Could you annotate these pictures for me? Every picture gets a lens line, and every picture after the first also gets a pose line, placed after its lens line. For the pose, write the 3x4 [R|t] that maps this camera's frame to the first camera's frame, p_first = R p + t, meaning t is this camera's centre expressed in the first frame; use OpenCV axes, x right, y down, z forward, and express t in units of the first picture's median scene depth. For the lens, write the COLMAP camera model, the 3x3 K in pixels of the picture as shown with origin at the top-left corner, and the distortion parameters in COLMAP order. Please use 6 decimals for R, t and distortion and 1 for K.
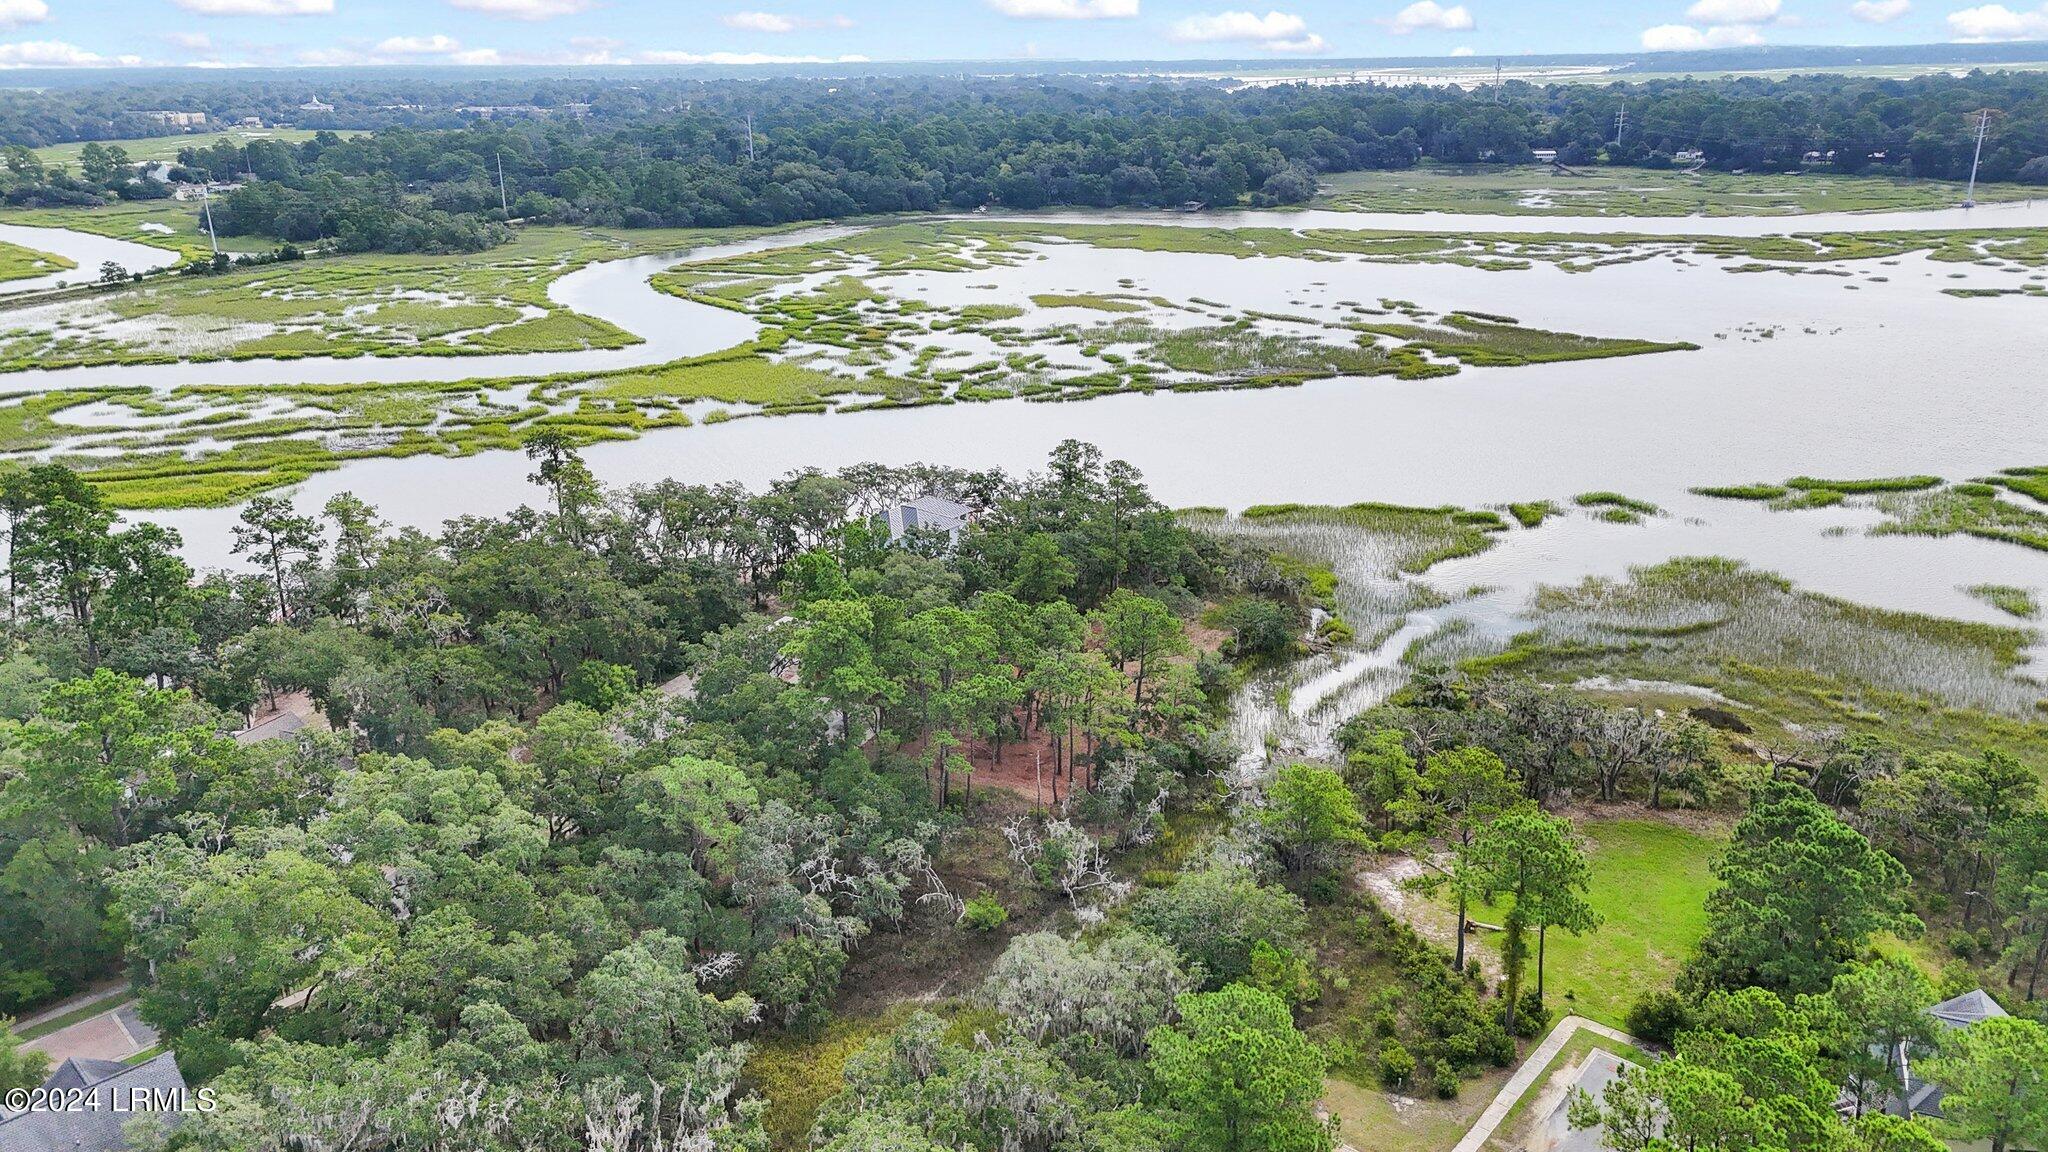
lens RADIAL K [[1486.7, 0, 1032.8], [0, 1486.7, 576.0], [0, 0, 1]] dist [0.083234, -0.085430]
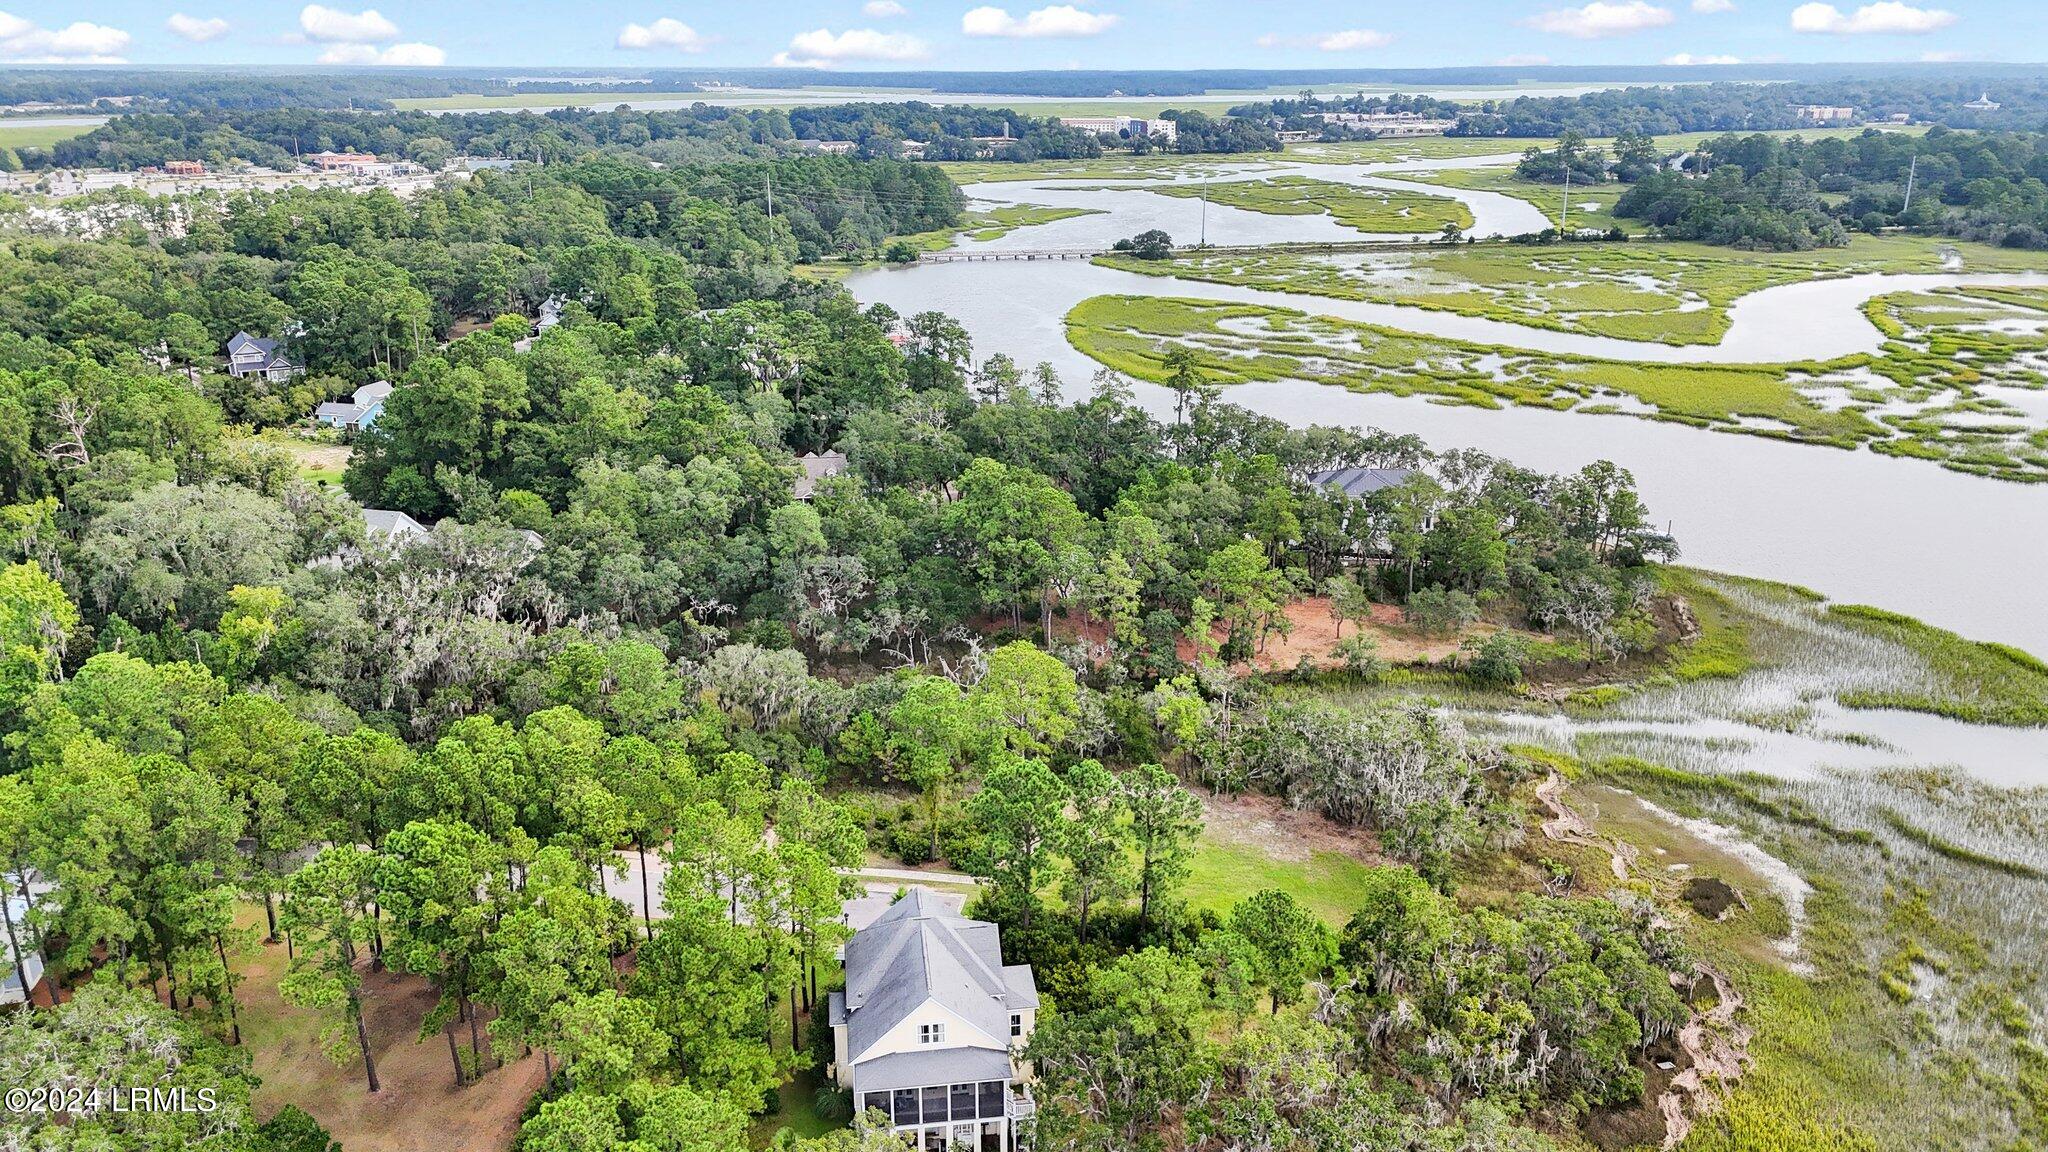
lens RADIAL K [[1486.7, 0, 1032.8], [0, 1486.7, 576.0], [0, 0, 1]] dist [0.083234, -0.085430]
pose [[0.519296, 0.287683, -0.804717, 0.340966], [-0.285208, 0.945990, 0.154139, -0.035972], [0.805598, 0.149468, 0.573299, 0.088710]]
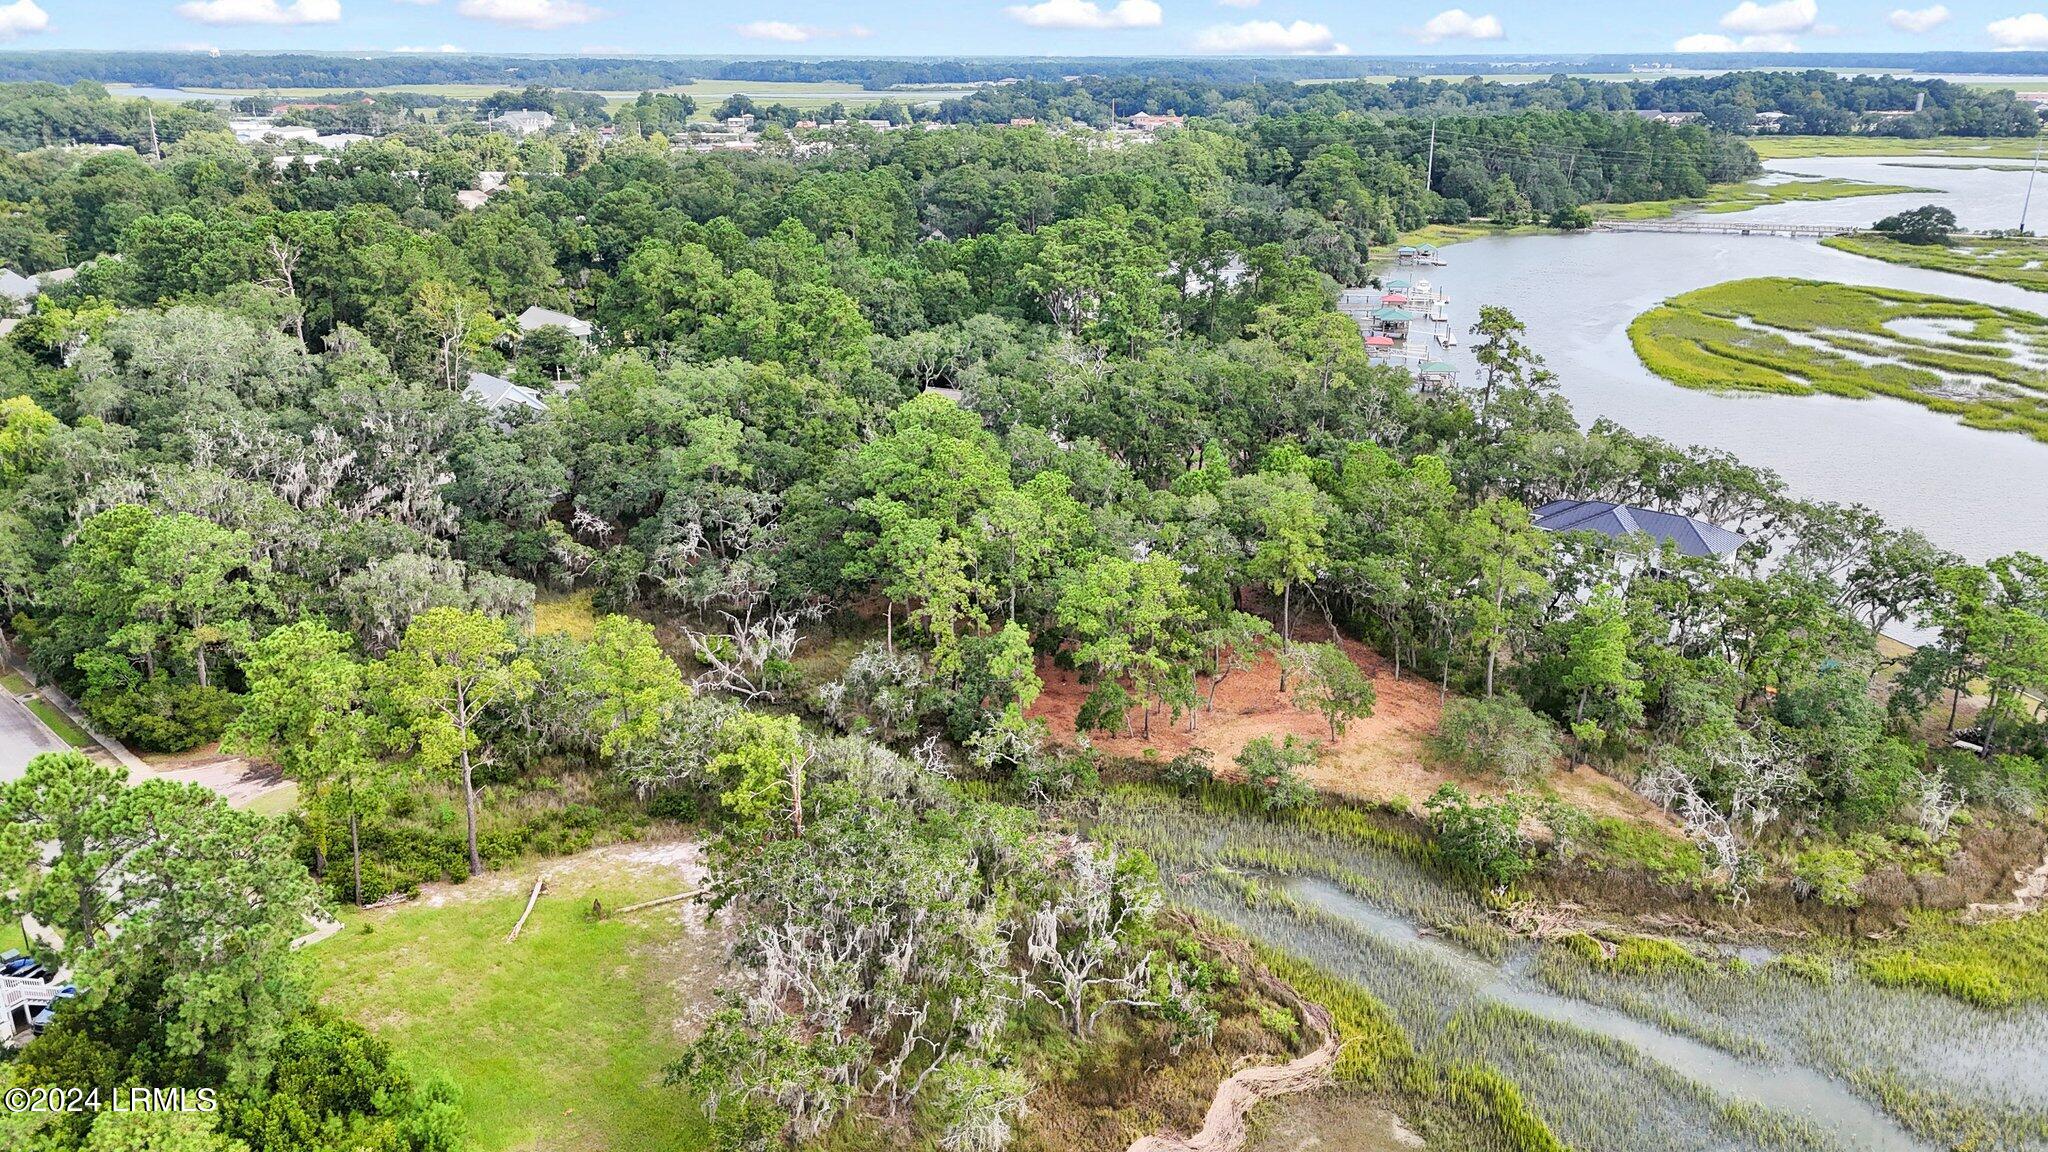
lens RADIAL K [[1486.7, 0, 1032.8], [0, 1486.7, 576.0], [0, 0, 1]] dist [0.083234, -0.085430]
pose [[-0.034013, 0.341637, -0.939216, 0.289825], [-0.325128, 0.884860, 0.333639, -0.080659], [0.945058, 0.316713, 0.080979, 0.342015]]
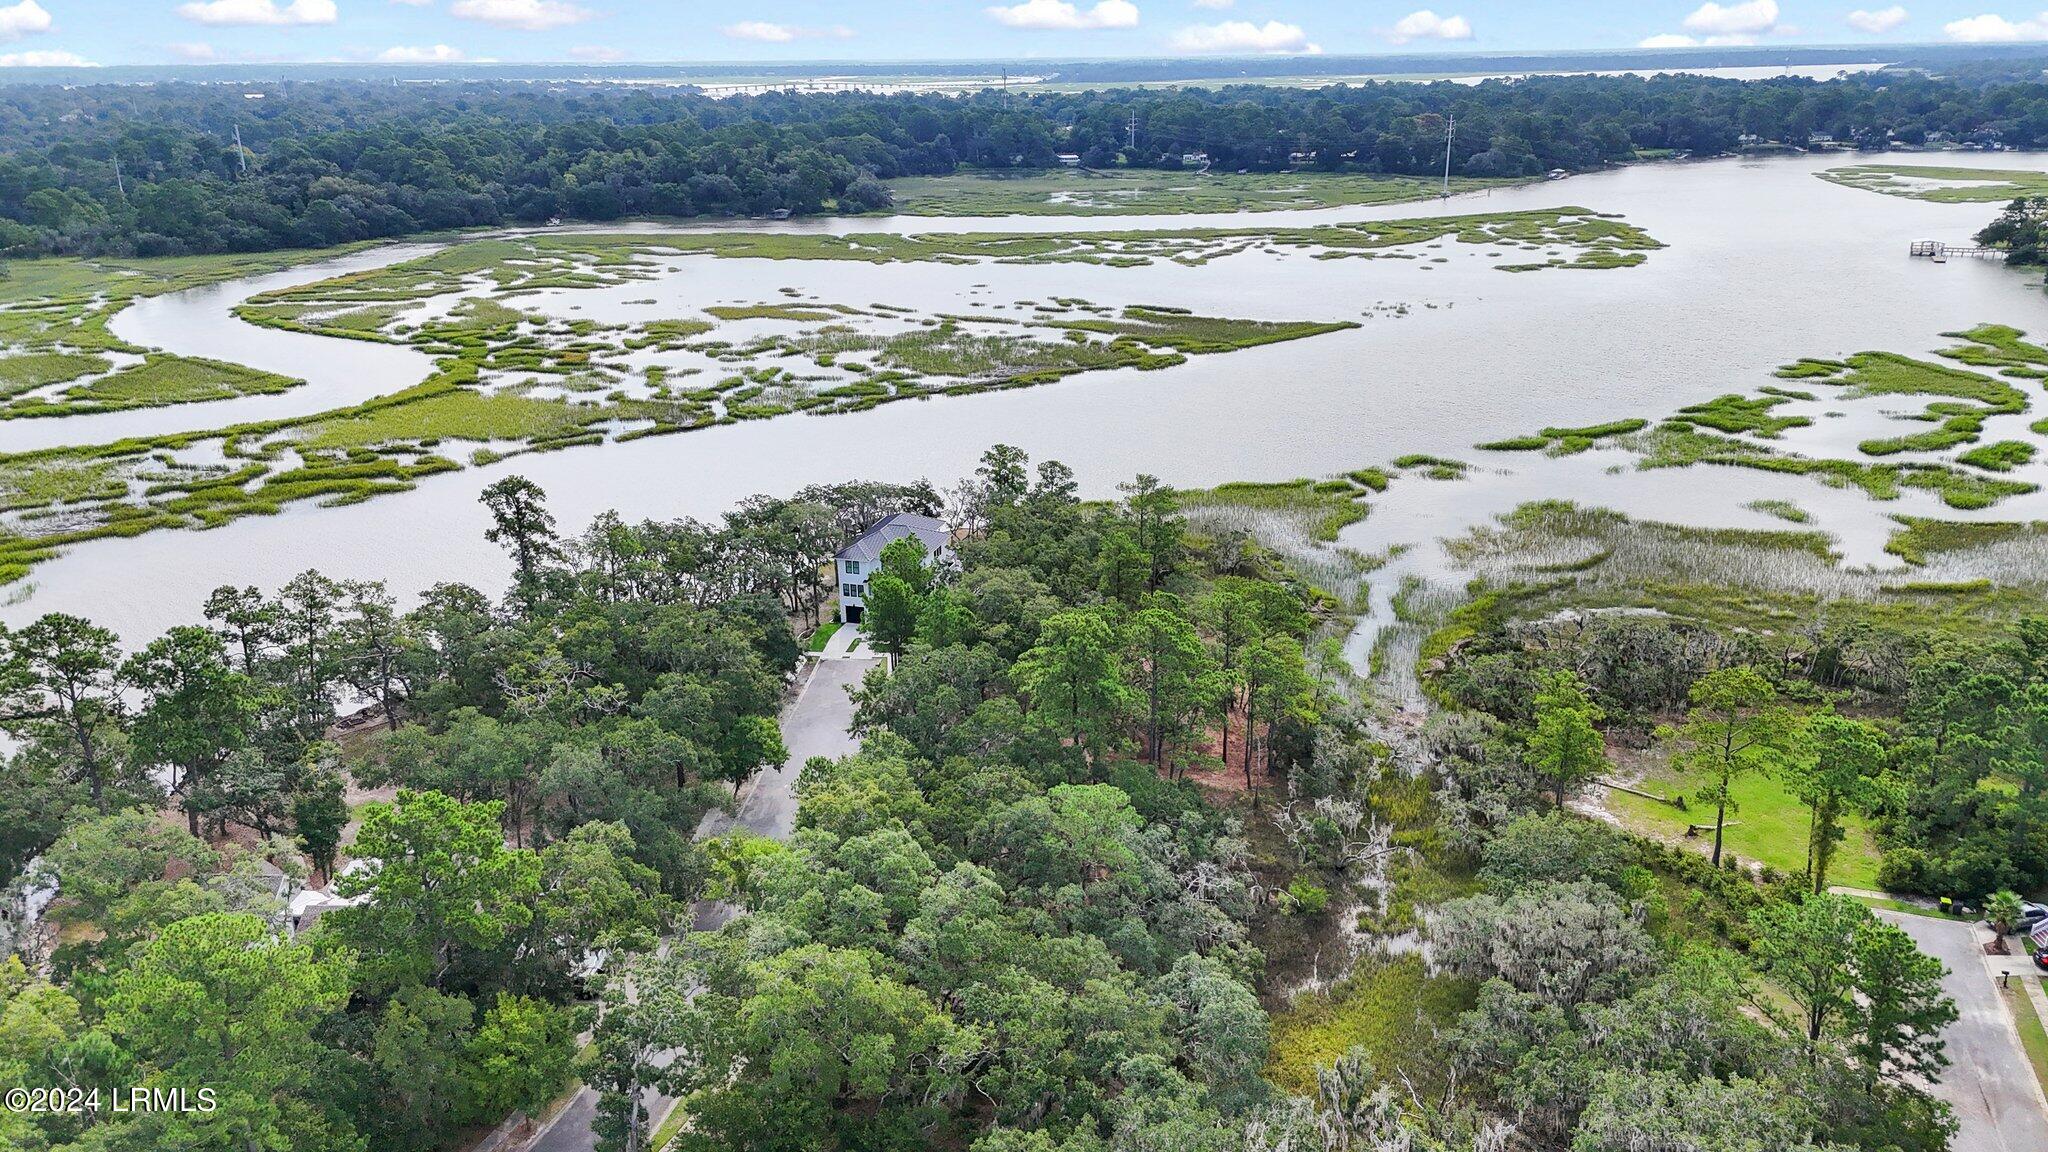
lens RADIAL K [[1486.7, 0, 1032.8], [0, 1486.7, 576.0], [0, 0, 1]] dist [0.083234, -0.085430]
pose [[0.938449, -0.110654, 0.327214, -0.157107], [0.112009, 0.993597, 0.014762, -0.008506], [-0.326752, 0.022797, 0.944835, 0.023999]]
